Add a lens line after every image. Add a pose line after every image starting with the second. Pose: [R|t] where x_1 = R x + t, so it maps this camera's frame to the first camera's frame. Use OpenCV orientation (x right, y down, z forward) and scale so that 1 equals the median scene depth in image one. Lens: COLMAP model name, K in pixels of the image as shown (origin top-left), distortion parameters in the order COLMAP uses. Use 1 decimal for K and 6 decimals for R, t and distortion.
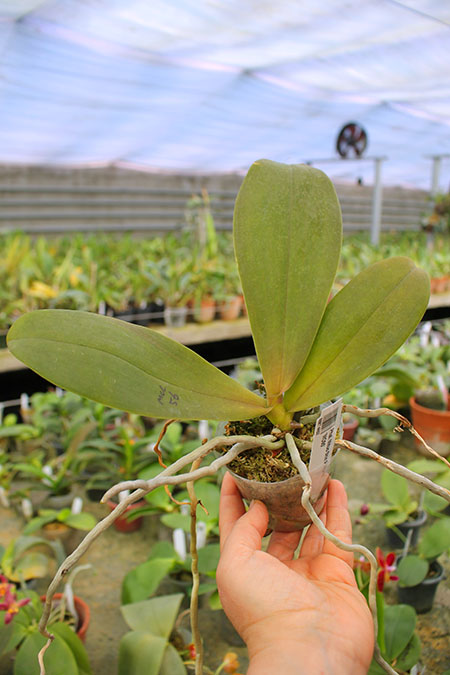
lens RADIAL K [[558.5, 0, 227.1], [0, 558.5, 339.1], [0, 0, 1]] dist [-0.155106, 0.092196]
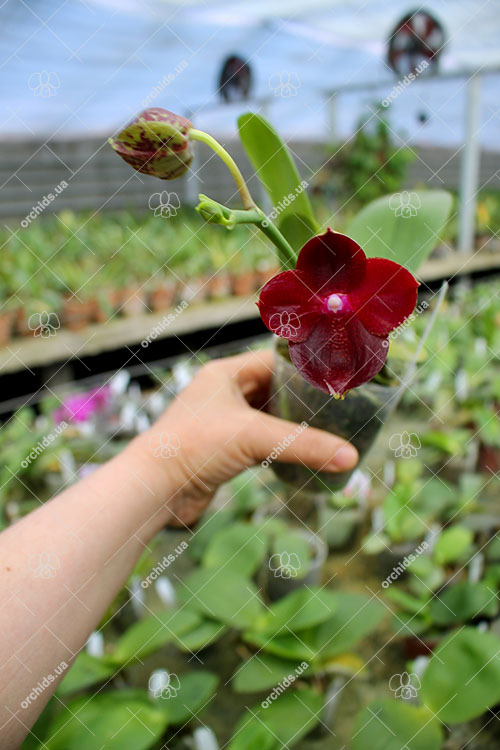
lens RADIAL K [[620.6, 0, 252.7], [0, 620.6, 376.8], [0, 0, 1]] dist [-0.155106, 0.092196]
pose [[0.996621, -0.064878, 0.050373, 0.184208], [0.060322, 0.994360, 0.087233, -0.027130], [-0.055748, -0.083900, 0.994914, 0.141880]]
